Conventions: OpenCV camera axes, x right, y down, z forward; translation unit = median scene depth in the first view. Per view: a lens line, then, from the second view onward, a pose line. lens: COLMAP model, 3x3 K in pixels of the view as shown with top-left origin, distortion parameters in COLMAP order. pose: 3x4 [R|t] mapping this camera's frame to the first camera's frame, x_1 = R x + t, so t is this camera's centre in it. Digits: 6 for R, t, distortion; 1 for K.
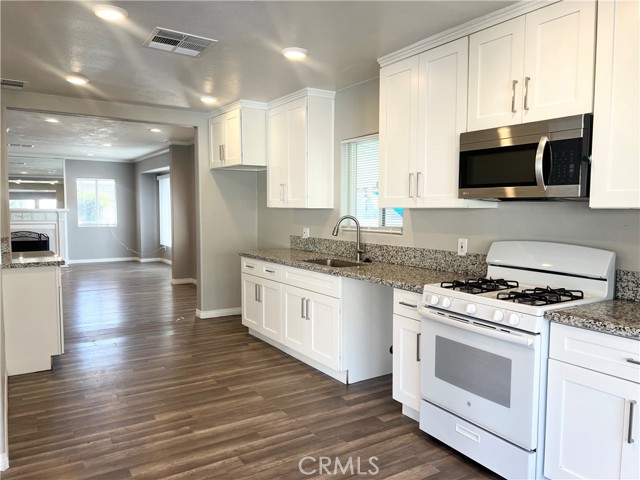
lens RADIAL K [[479.3, 0, 323.5], [0, 479.3, 244.6], [0, 0, 1]] dist [0.059695, -0.068971]
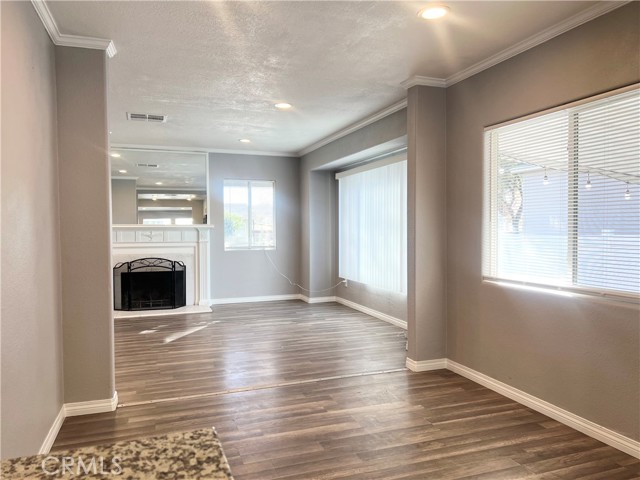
lens RADIAL K [[479.3, 0, 323.5], [0, 479.3, 244.6], [0, 0, 1]] dist [0.059695, -0.068971]
pose [[0.972974, -0.003009, -0.230895, -0.229202], [-0.005762, 0.999288, -0.037300, -0.021961], [0.230843, 0.037622, 0.972263, 0.399312]]
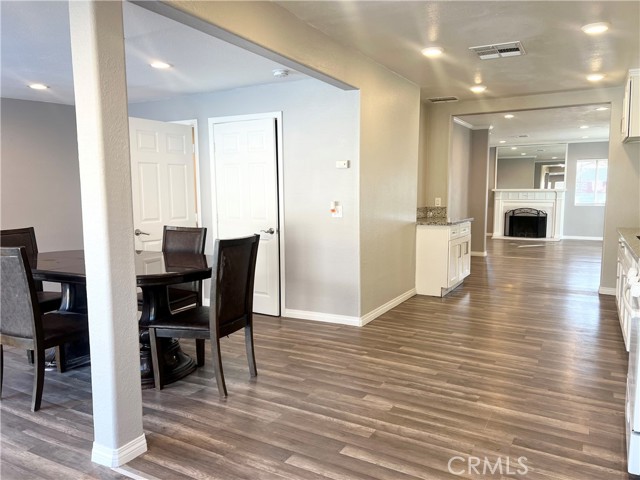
lens RADIAL K [[479.3, 0, 323.5], [0, 479.3, 244.6], [0, 0, 1]] dist [0.059695, -0.068971]
pose [[0.466310, 0.093459, -0.879671, 0.202481], [-0.062778, 0.995393, 0.072475, 0.007162], [0.882391, 0.021428, 0.470029, 0.003601]]
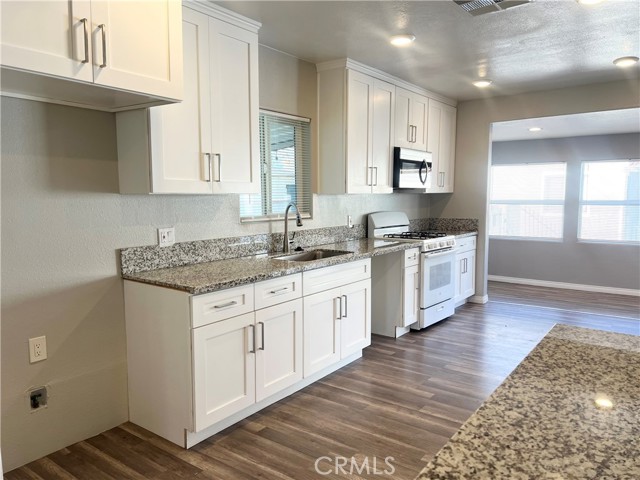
lens RADIAL K [[479.3, 0, 323.5], [0, 479.3, 244.6], [0, 0, 1]] dist [0.059695, -0.068971]
pose [[-0.351696, -0.099654, 0.930795, -0.318643], [0.075106, 0.988108, 0.134169, -0.039079], [-0.933096, 0.117095, -0.340029, 0.499118]]
